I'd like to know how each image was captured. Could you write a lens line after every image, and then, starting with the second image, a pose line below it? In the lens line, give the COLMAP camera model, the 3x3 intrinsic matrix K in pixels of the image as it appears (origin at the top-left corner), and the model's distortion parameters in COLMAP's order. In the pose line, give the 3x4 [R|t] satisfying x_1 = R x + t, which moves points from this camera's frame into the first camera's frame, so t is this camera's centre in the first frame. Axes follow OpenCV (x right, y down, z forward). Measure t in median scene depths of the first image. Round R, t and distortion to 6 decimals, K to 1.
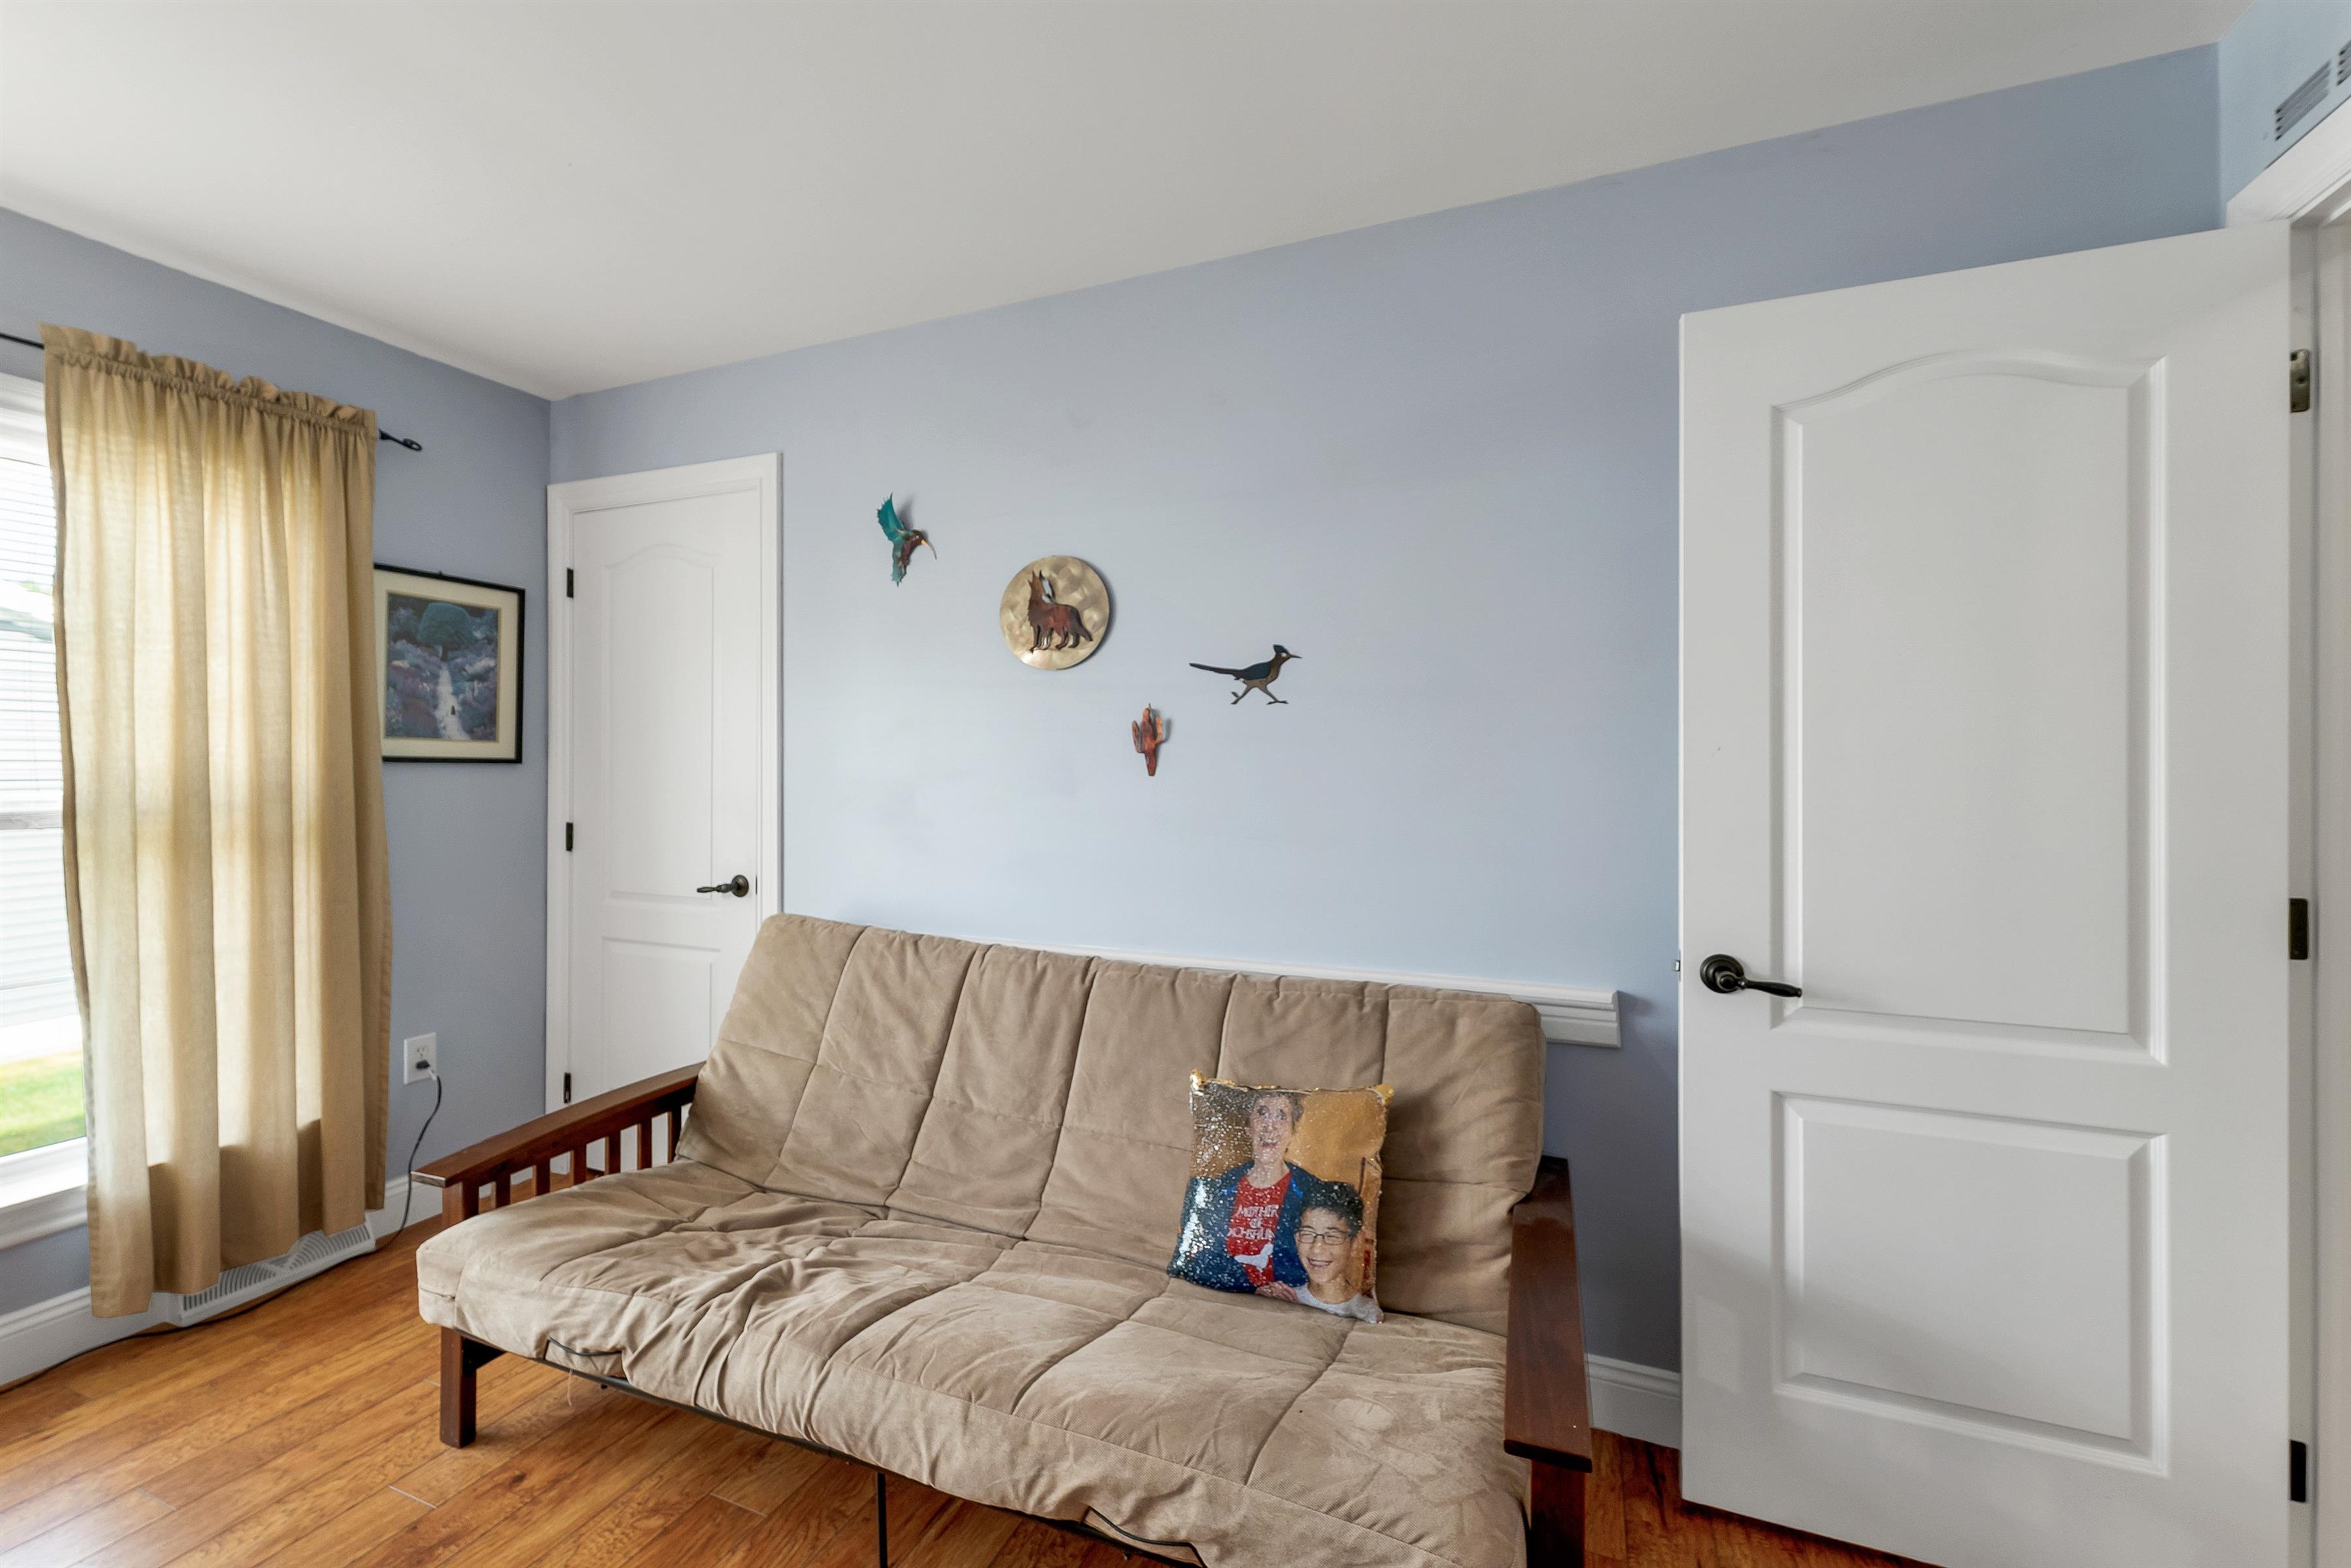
lens RADIAL K [[971.3, 0, 1157.5], [0, 971.3, 765.9], [0, 0, 1]] dist [0.023994, -0.011960]
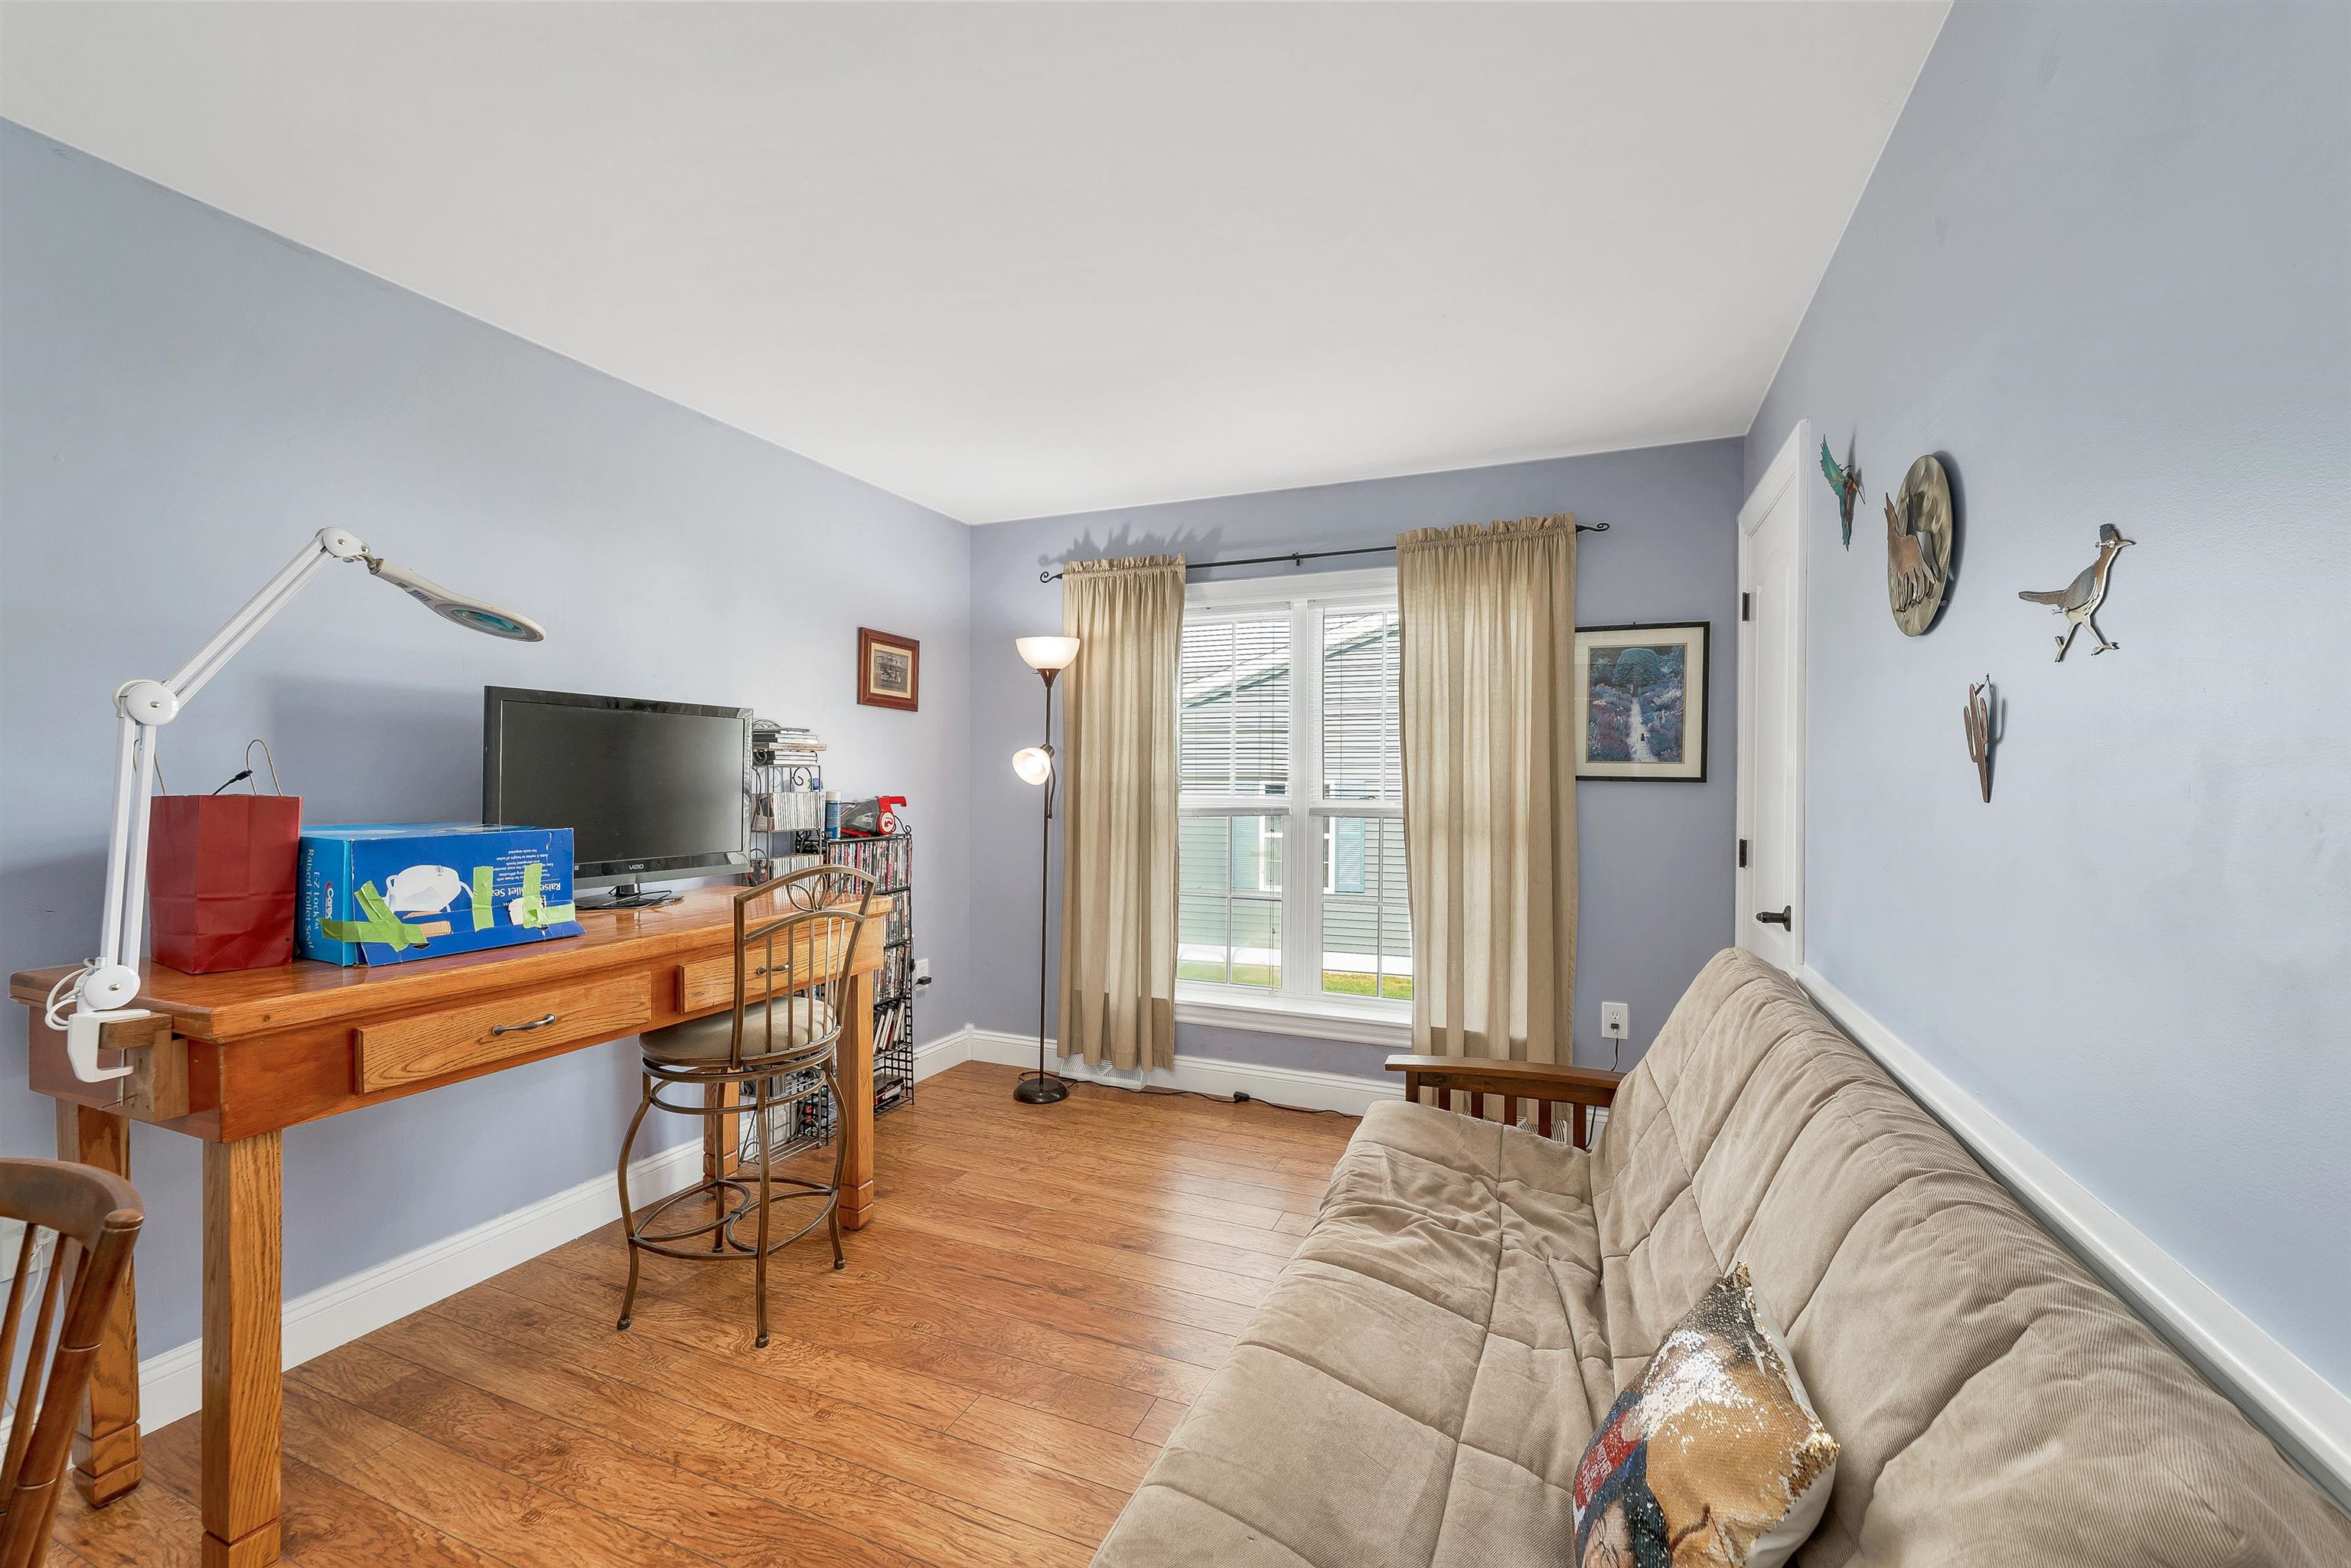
lens RADIAL K [[973.2, 0, 1163.2], [0, 973.2, 781.9], [0, 0, 1]] dist [0.001015, 0.000226]
pose [[-0.000853, 0.000057, -1.000000, 0.558802], [-0.008900, 0.999960, 0.000065, 0.003079], [0.999960, 0.008900, -0.000852, 0.515432]]
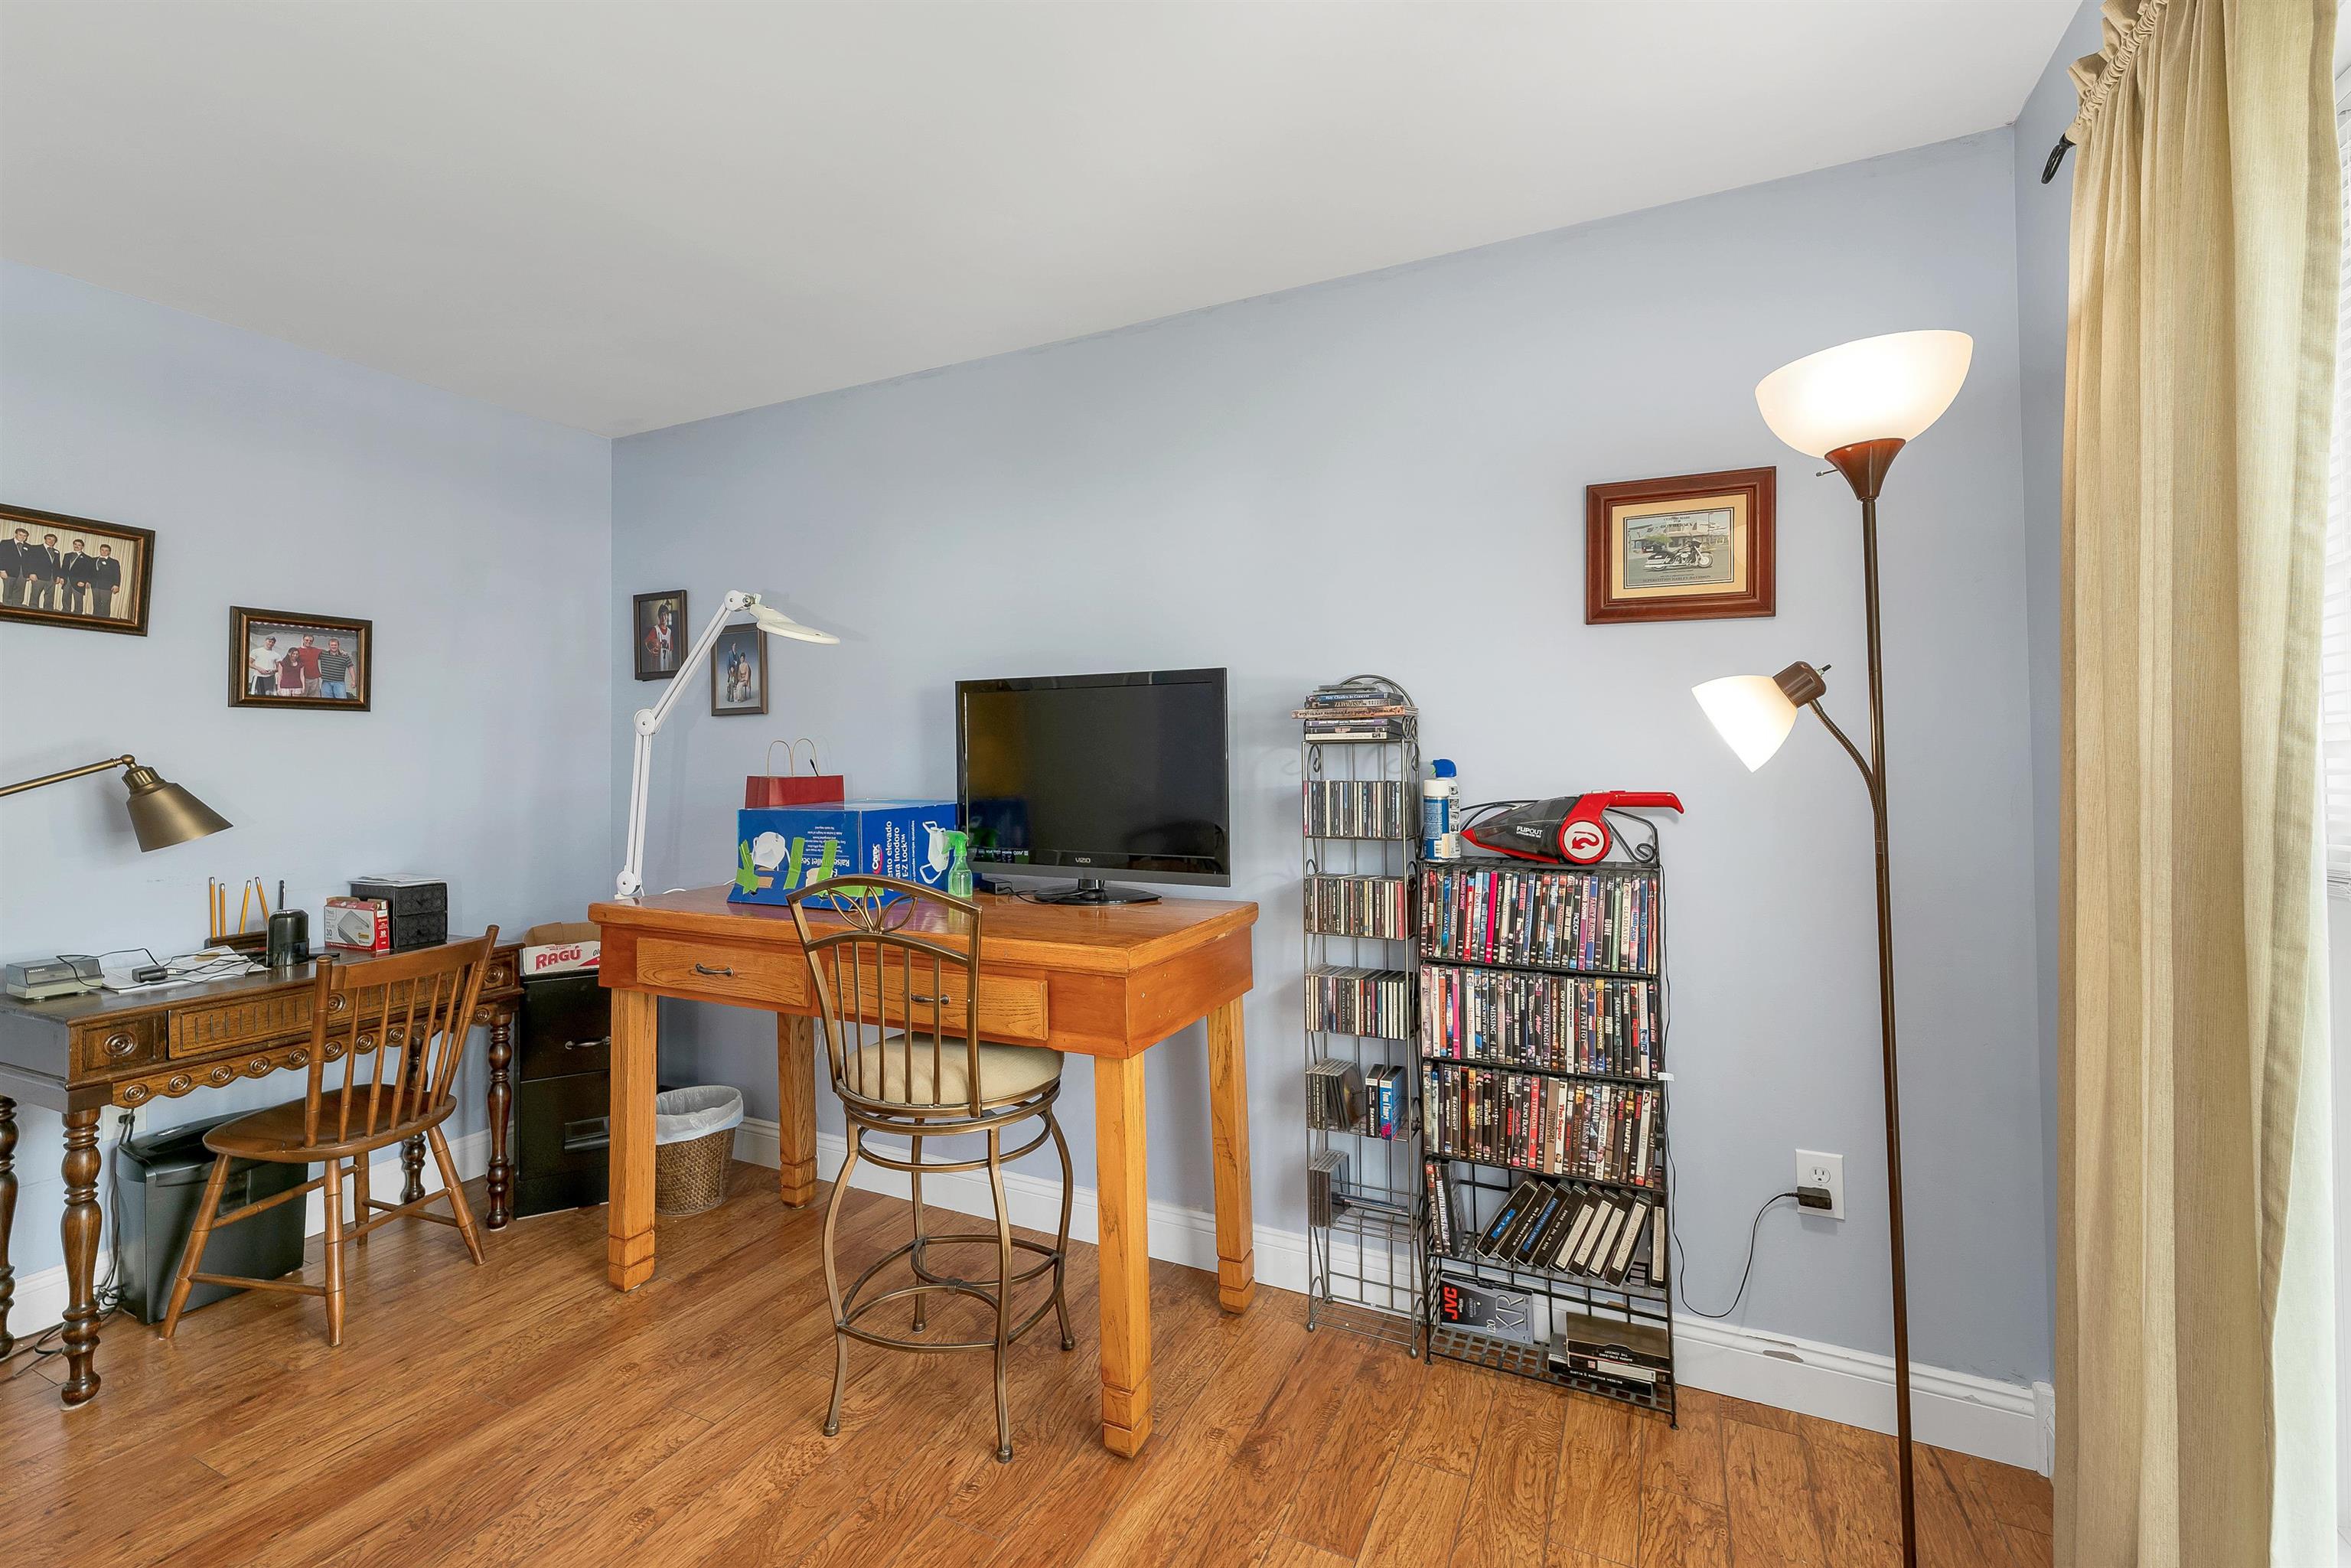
lens RADIAL K [[1004.0, 0, 1168.3], [0, 1004.0, 736.7], [0, 0, 1]] dist [0.000716, -0.000079]
pose [[-0.998427, 0.006858, 0.055647, -0.722703], [0.005763, 0.999787, -0.019813, -0.000831], [-0.055771, -0.019461, -0.998254, 0.953318]]
